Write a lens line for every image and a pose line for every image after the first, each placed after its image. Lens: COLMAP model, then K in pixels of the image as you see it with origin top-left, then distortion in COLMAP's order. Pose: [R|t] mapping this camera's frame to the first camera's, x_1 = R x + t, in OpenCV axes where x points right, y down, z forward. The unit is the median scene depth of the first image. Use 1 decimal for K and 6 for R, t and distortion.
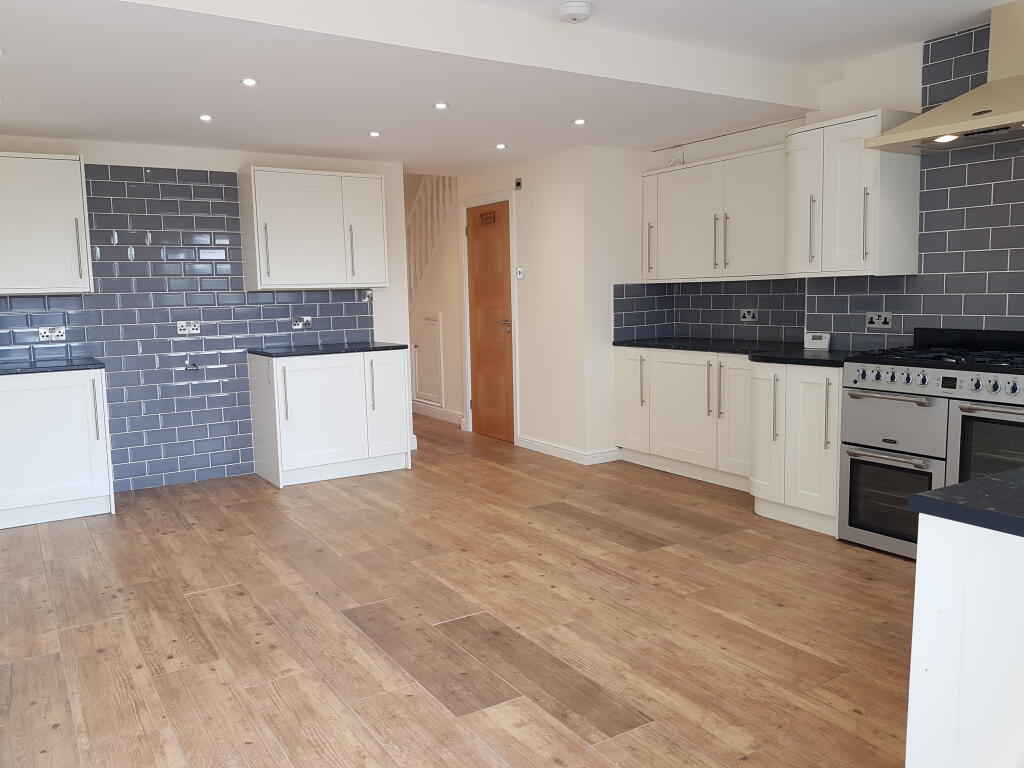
lens RADIAL K [[806.8, 0, 511.7], [0, 806.8, 386.8], [0, 0, 1]] dist [0.000601, -0.004667]
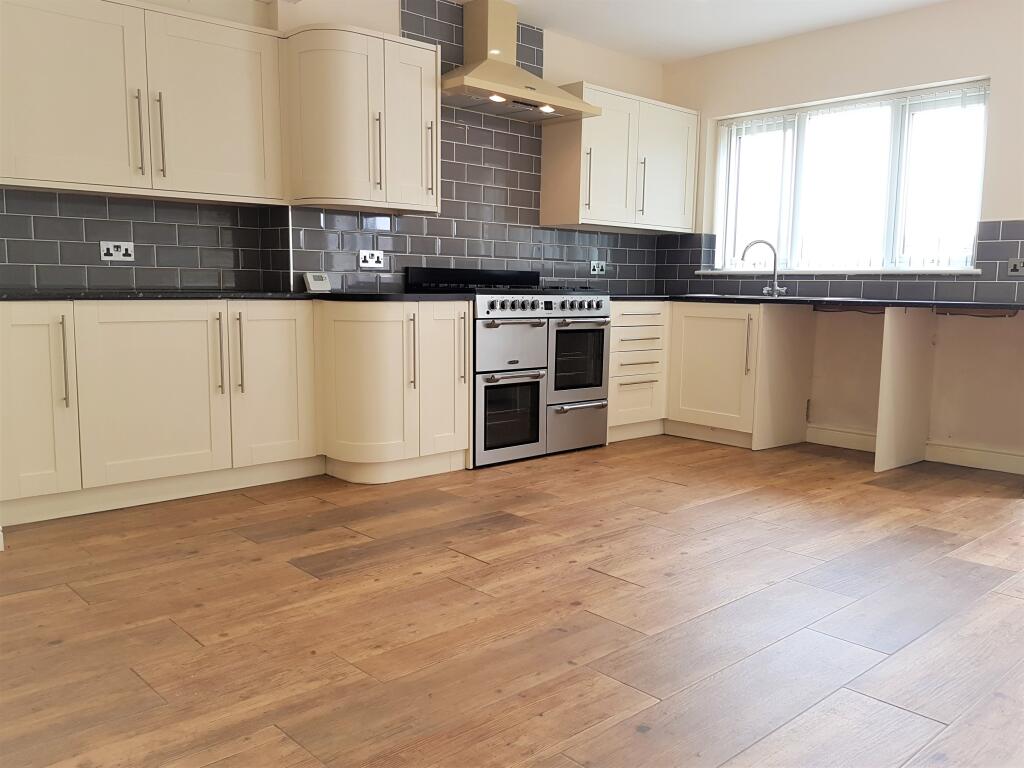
lens RADIAL K [[854.7, 0, 511.2], [0, 854.7, 379.0], [0, 0, 1]] dist [0.057811, -0.028382]
pose [[-0.186333, -0.094667, 0.977915, -0.647385], [0.104138, 0.987837, 0.115470, -0.044131], [-0.976952, 0.123354, -0.174208, 1.100952]]
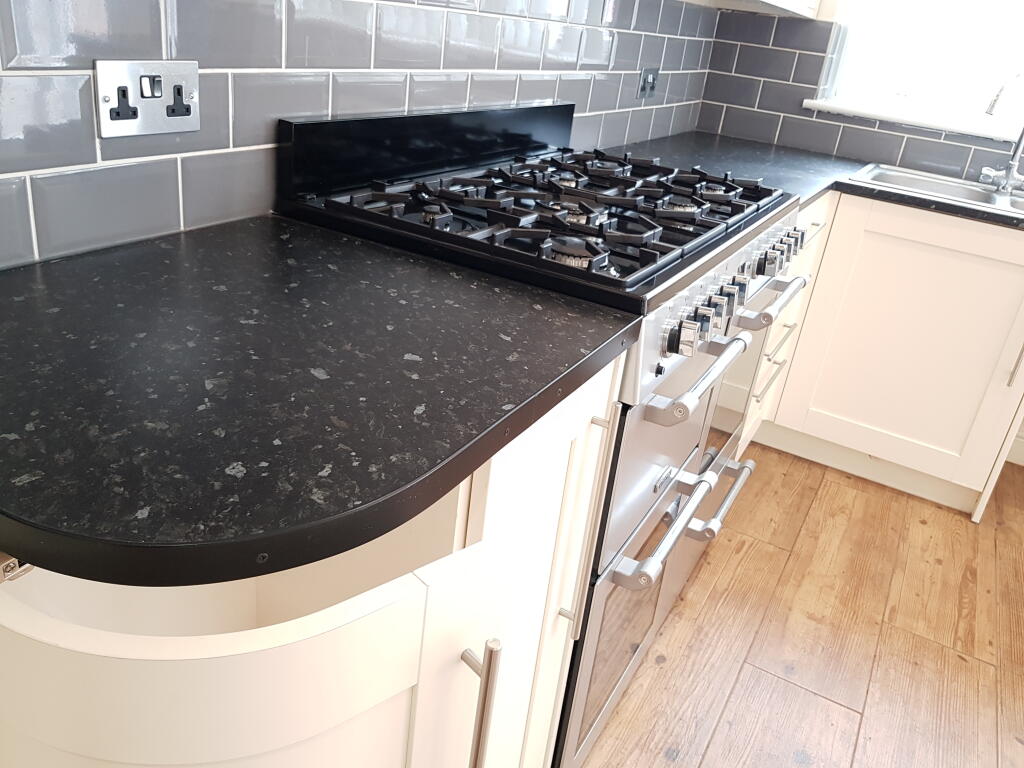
lens RADIAL K [[806.8, 0, 512.6], [0, 806.8, 380.3], [0, 0, 1]] dist [0.000601, -0.004667]
pose [[-0.482658, -0.399115, 0.779582, 0.211542], [-0.004079, 0.891143, 0.453704, -0.122934], [-0.875799, 0.215804, -0.431745, 1.092728]]
